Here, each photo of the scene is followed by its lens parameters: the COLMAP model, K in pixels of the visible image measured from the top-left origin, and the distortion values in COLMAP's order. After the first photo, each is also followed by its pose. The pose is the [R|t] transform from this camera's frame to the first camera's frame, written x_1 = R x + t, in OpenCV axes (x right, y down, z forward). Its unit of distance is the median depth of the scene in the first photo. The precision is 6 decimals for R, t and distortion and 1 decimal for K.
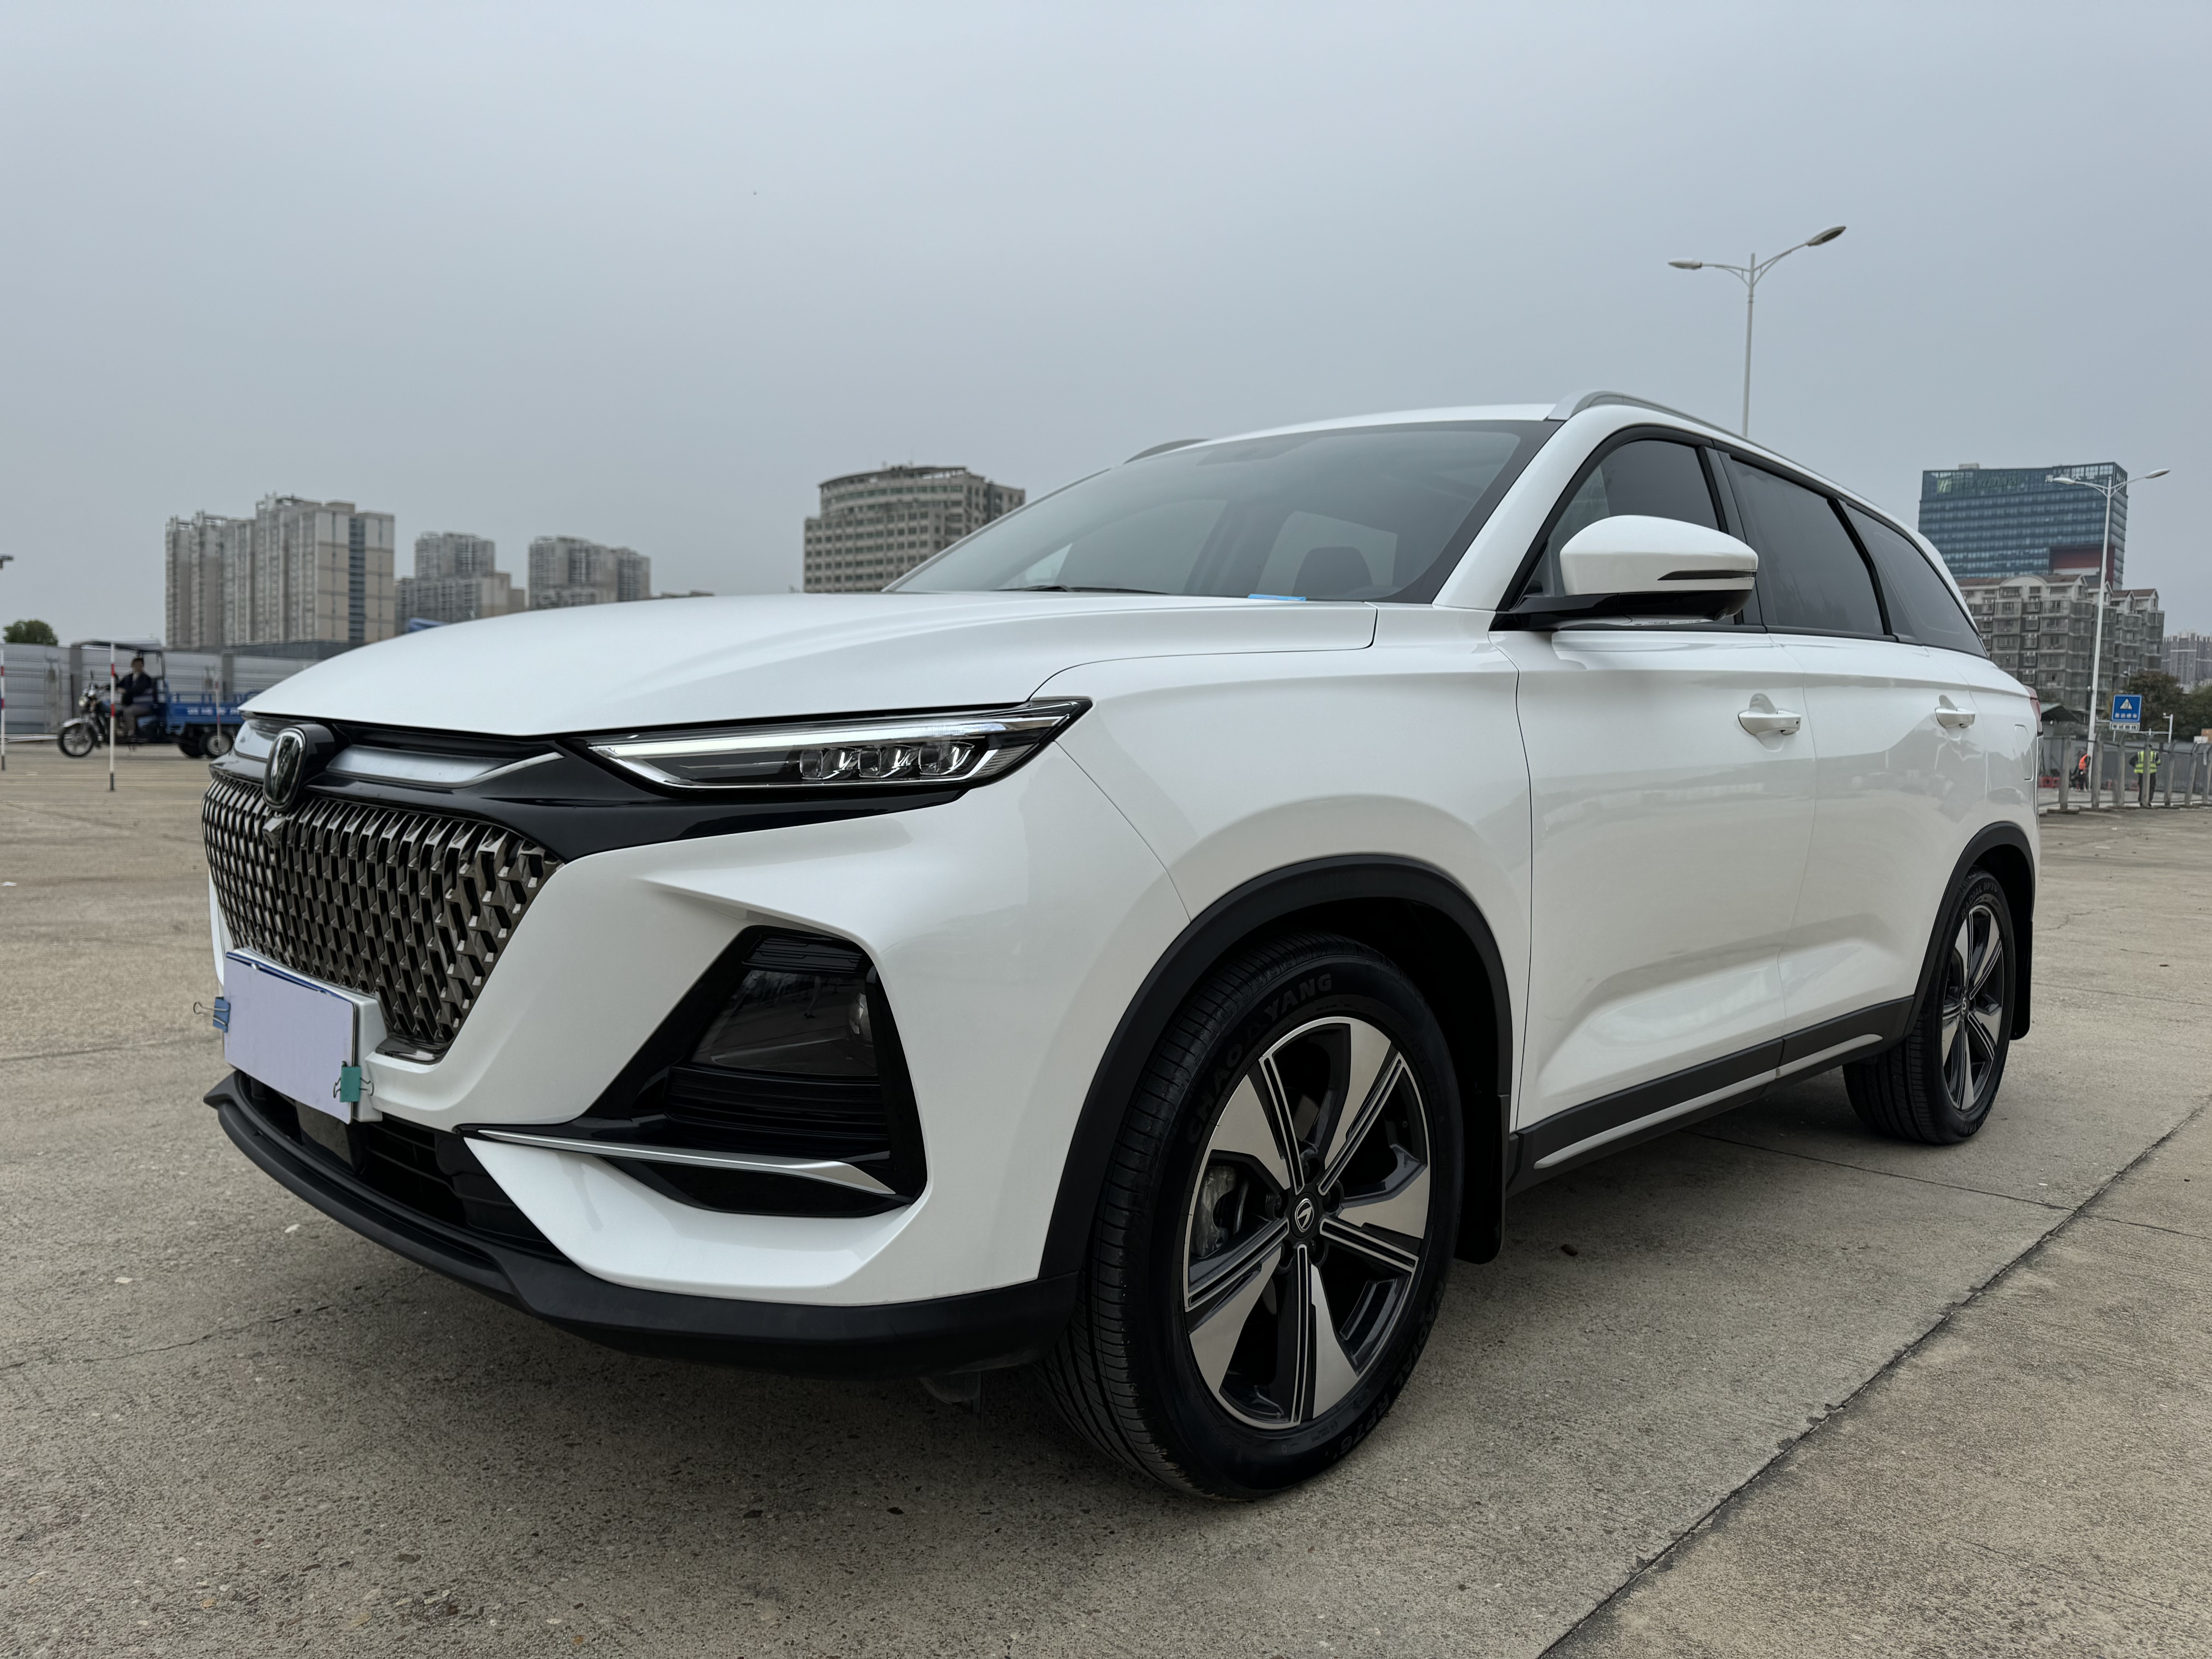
lens RADIAL K [[1575.3, 0, 1104.9], [0, 1575.3, 848.3], [0, 0, 1]] dist [0.030551, -0.041859]
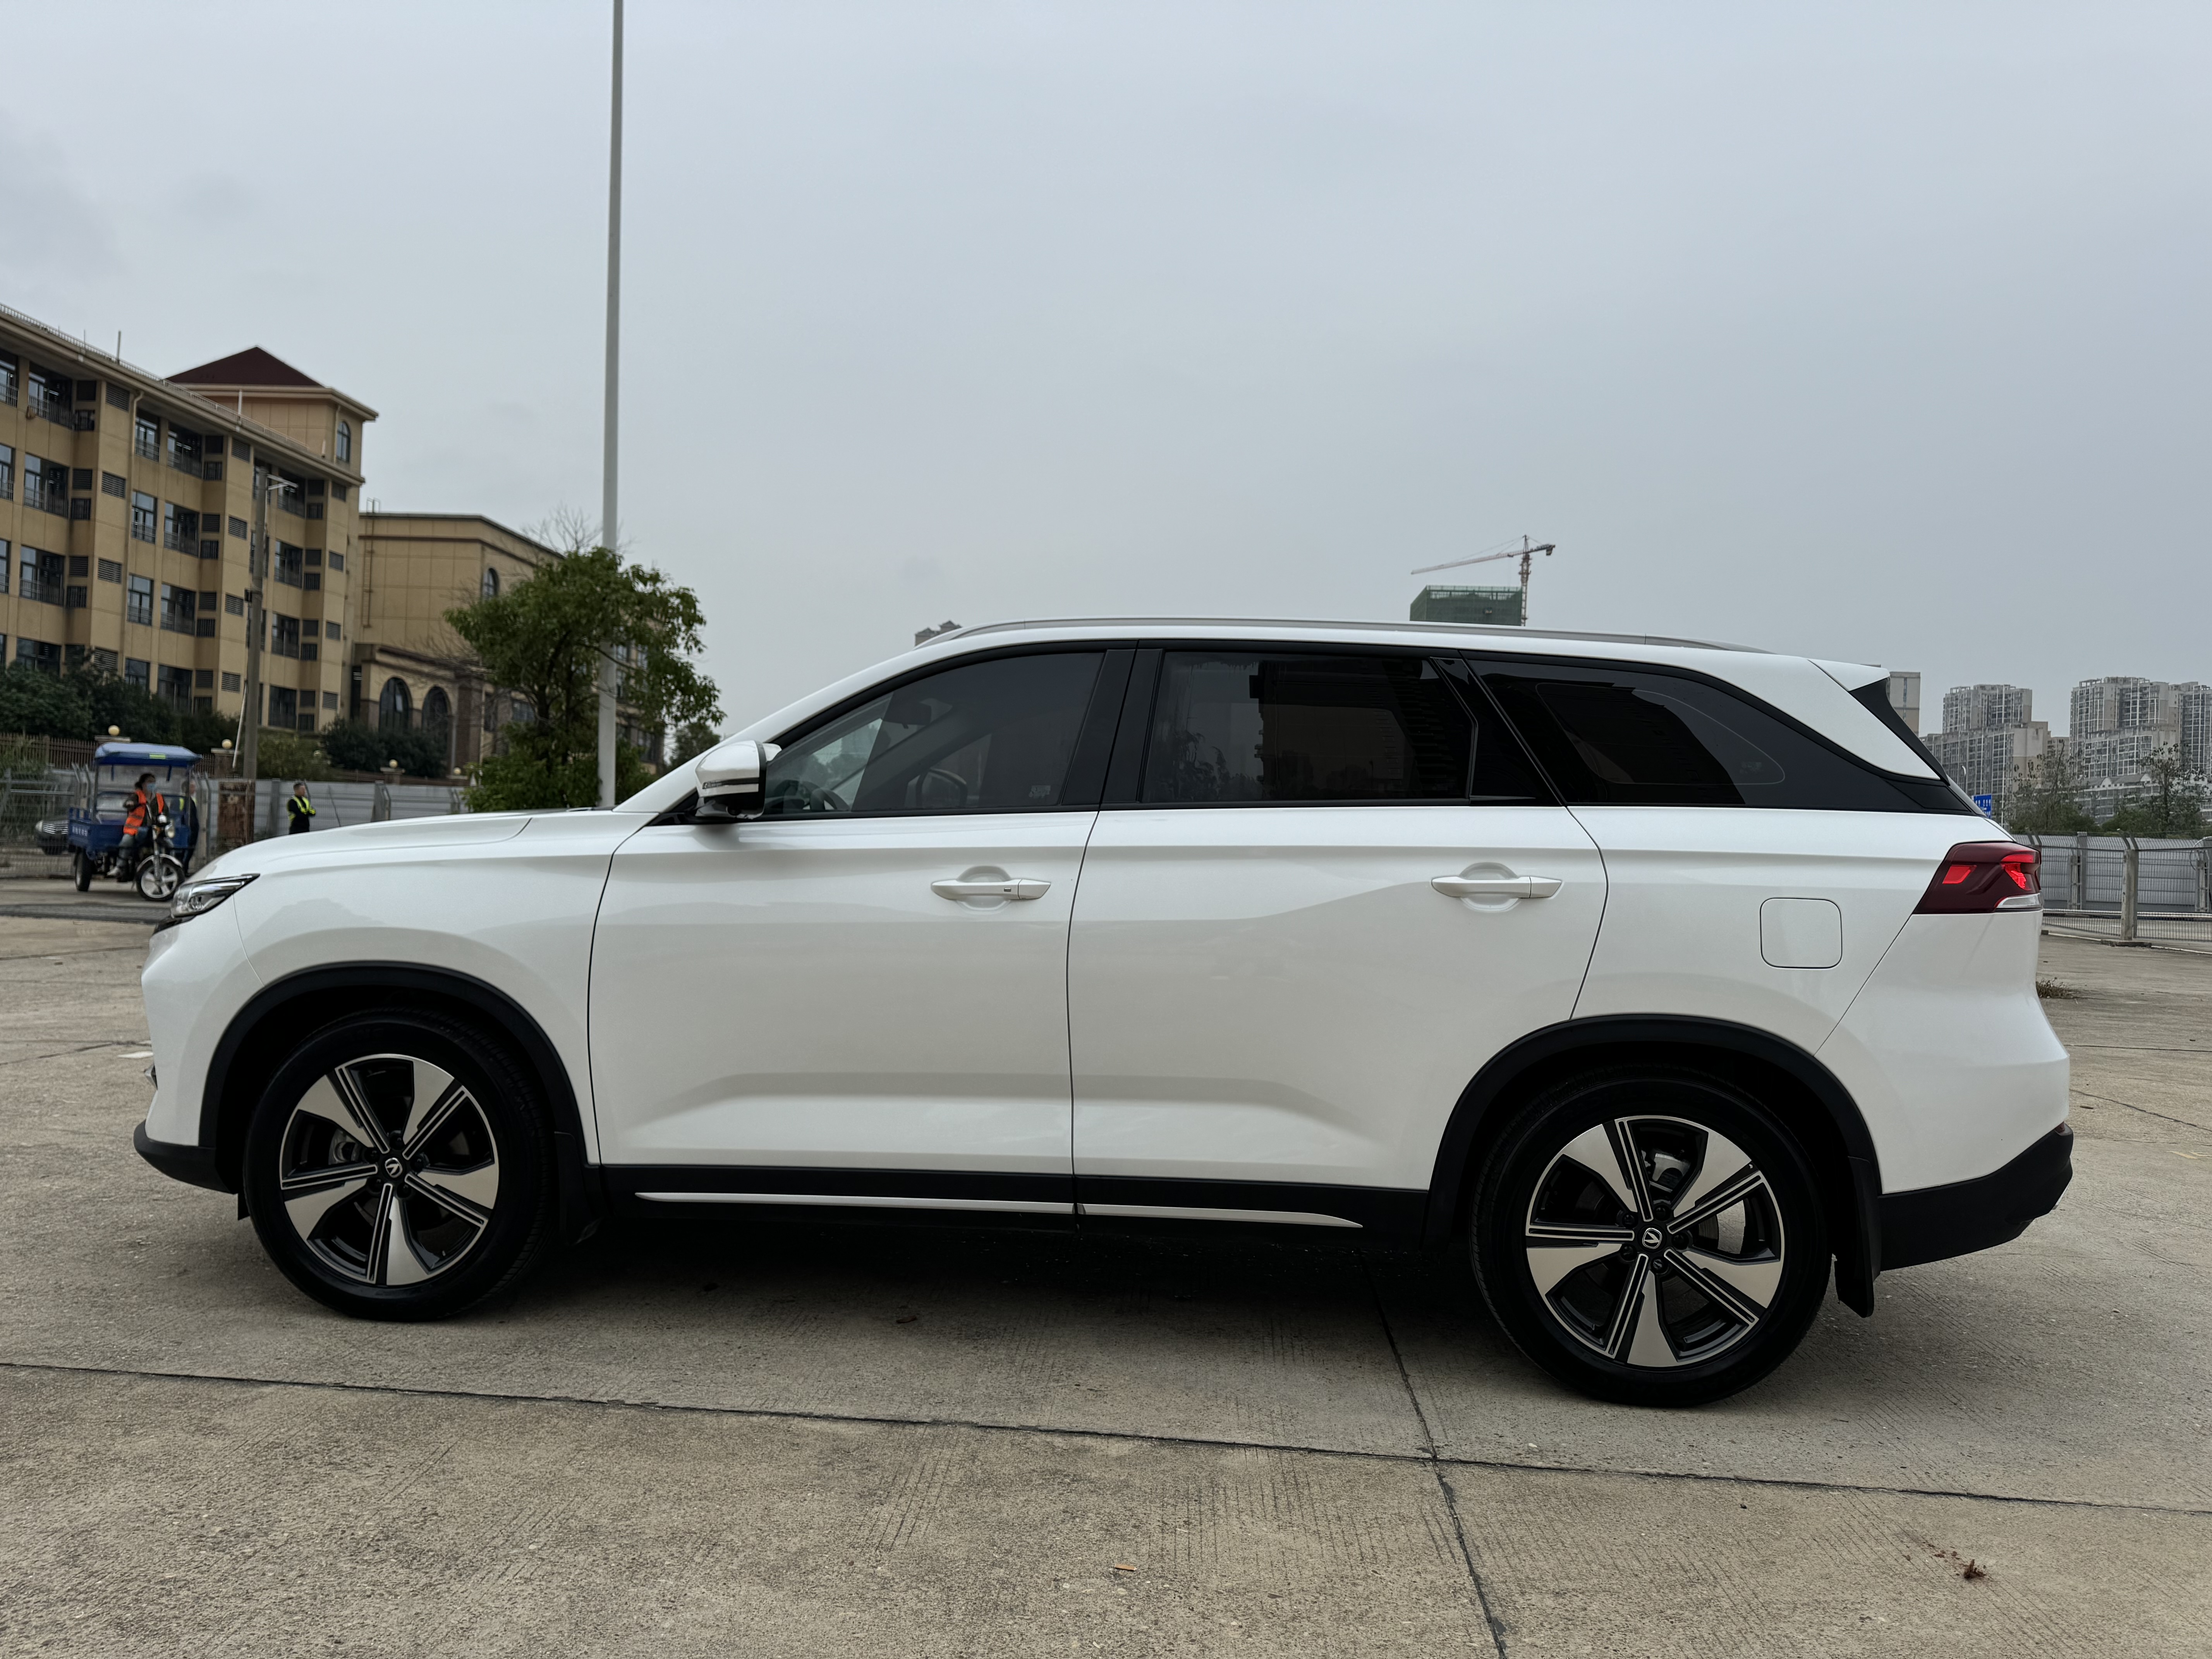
lens RADIAL K [[1575.3, 0, 1104.9], [0, 1575.3, 848.3], [0, 0, 1]] dist [0.030551, -0.041859]
pose [[0.614265, -0.013783, -0.788979, 1.931216], [-0.065188, 0.995544, -0.068144, -0.051789], [0.786403, 0.093290, 0.610629, 0.488126]]
